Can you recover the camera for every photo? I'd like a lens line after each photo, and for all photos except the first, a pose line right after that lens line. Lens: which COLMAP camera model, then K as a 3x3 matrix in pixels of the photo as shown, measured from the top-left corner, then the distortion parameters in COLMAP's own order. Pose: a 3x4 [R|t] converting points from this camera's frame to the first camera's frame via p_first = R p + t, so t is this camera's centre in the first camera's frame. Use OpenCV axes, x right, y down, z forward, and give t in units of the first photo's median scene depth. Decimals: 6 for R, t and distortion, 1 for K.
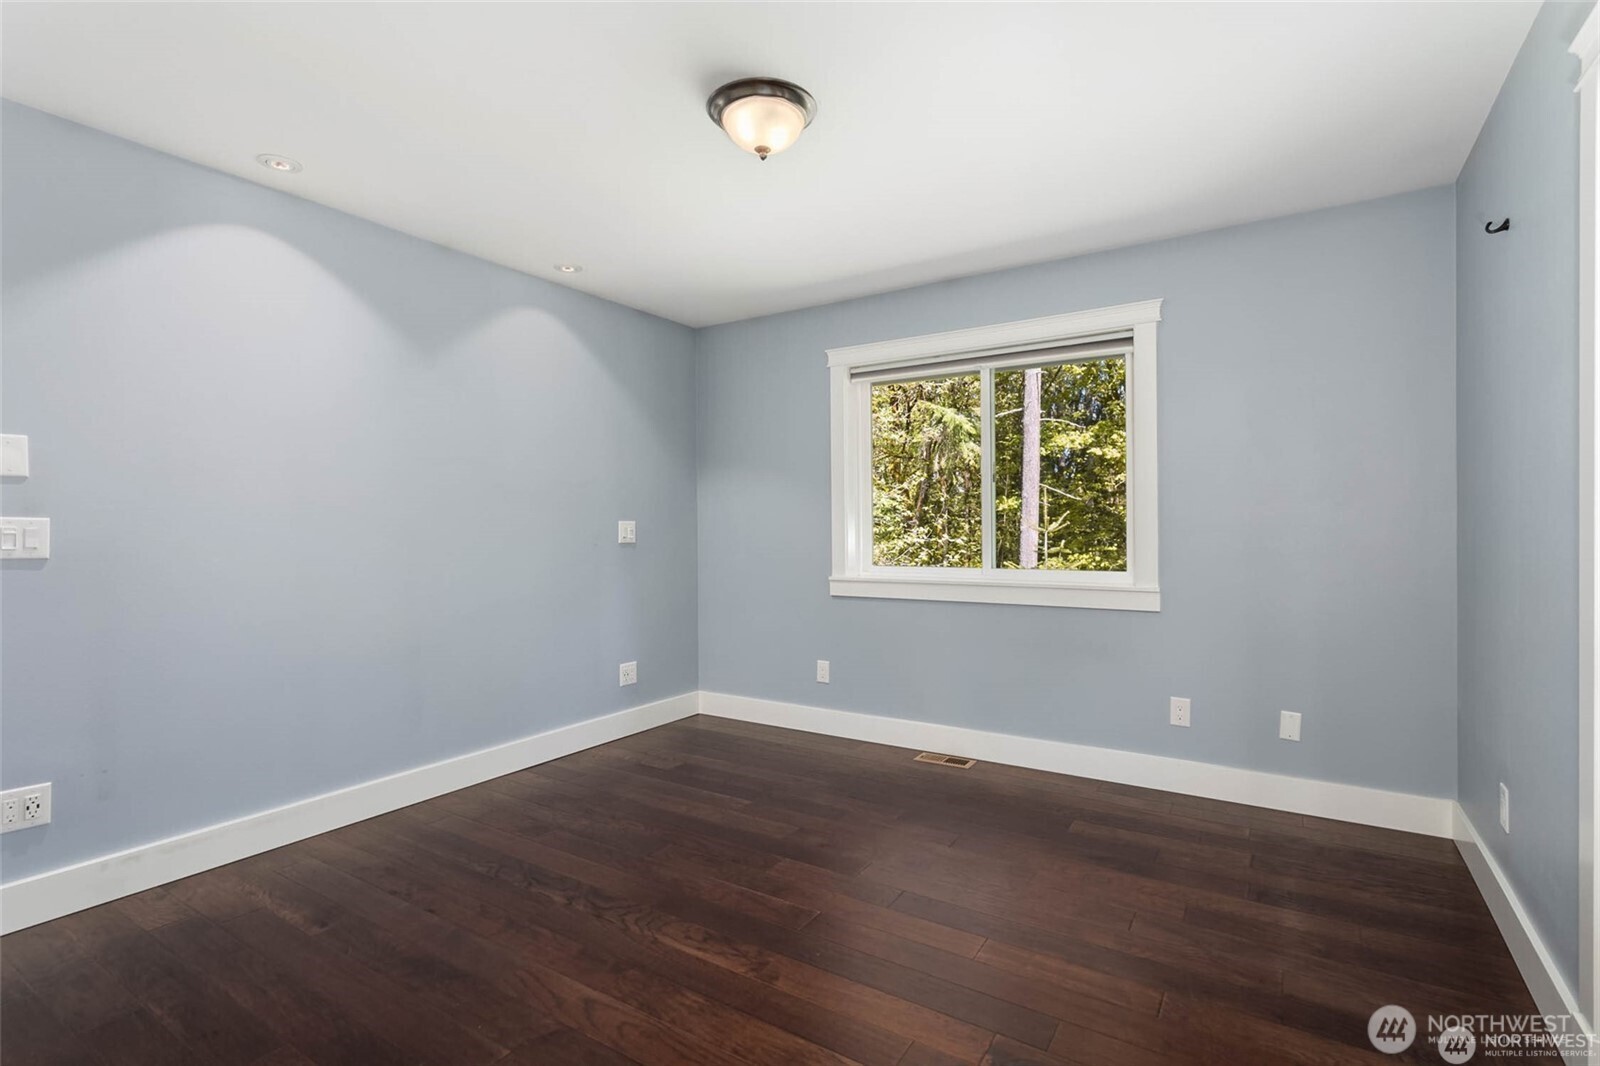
lens RADIAL K [[751.4, 0, 804.1], [0, 751.4, 529.9], [0, 0, 1]] dist [0.023277, 0.000316]
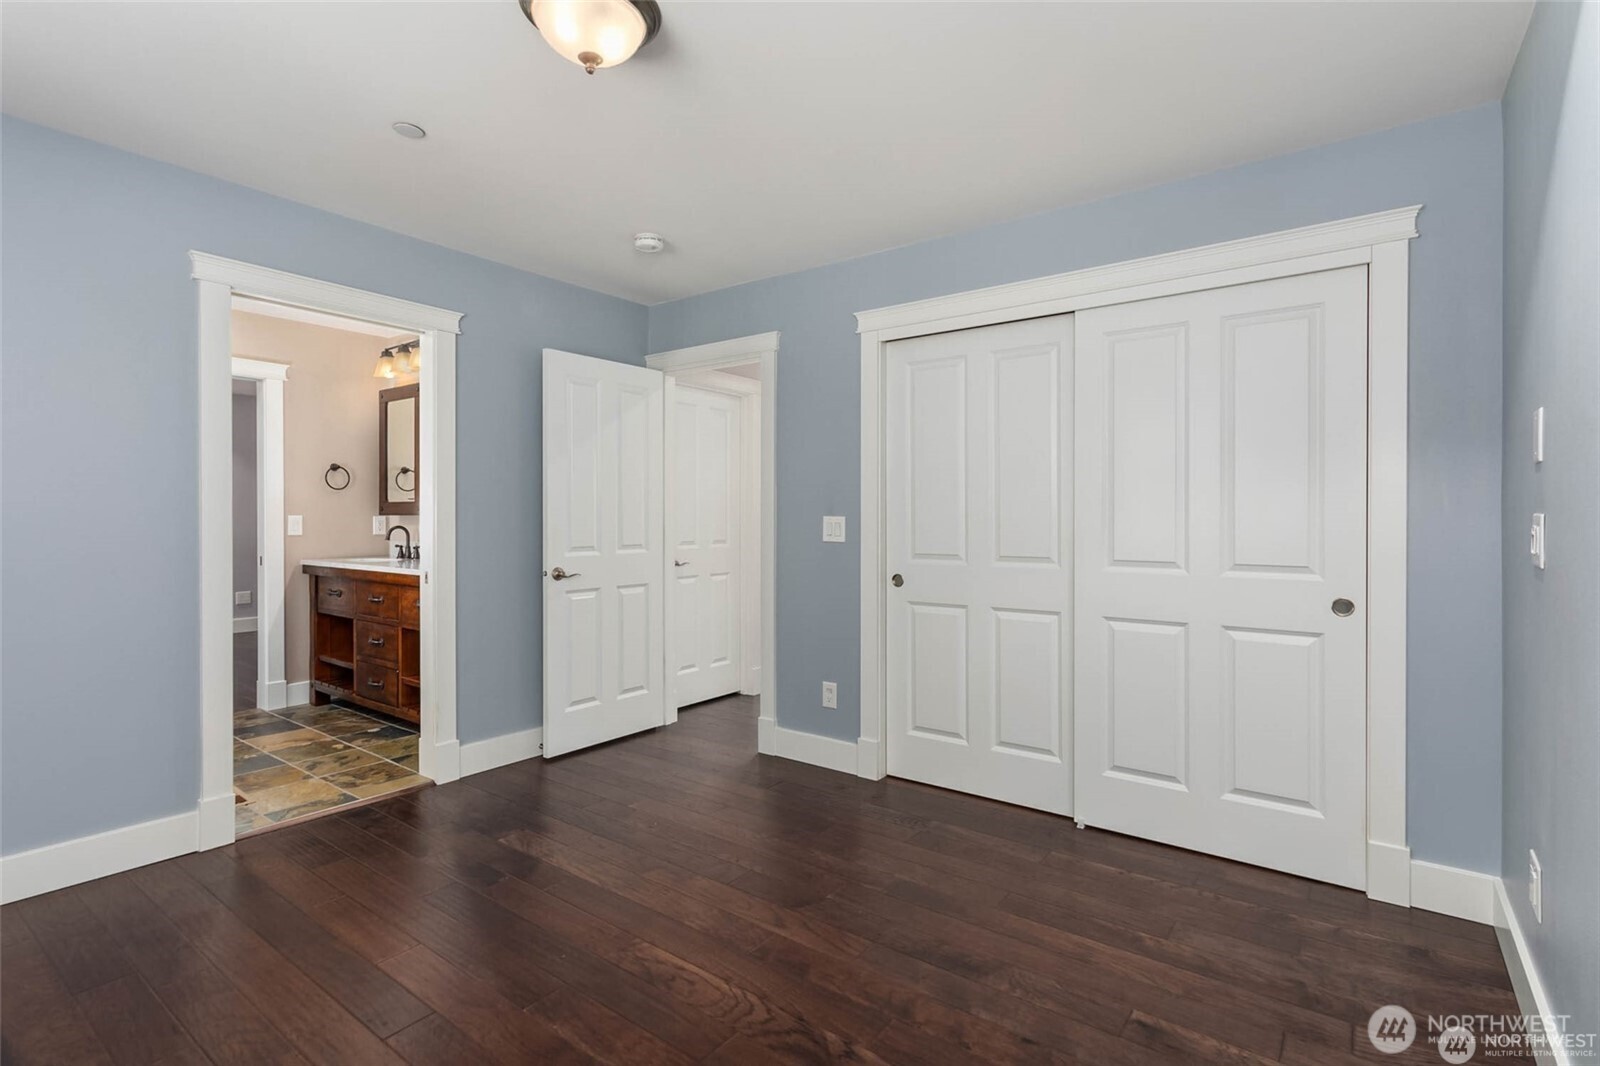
lens RADIAL K [[751.4, 0, 804.1], [0, 751.4, 529.9], [0, 0, 1]] dist [0.023277, 0.000316]
pose [[-0.997862, 0.005150, 0.065150, -0.339609], [0.006442, 0.999787, 0.019632, -0.013078], [-0.065035, 0.020010, -0.997682, 1.832790]]
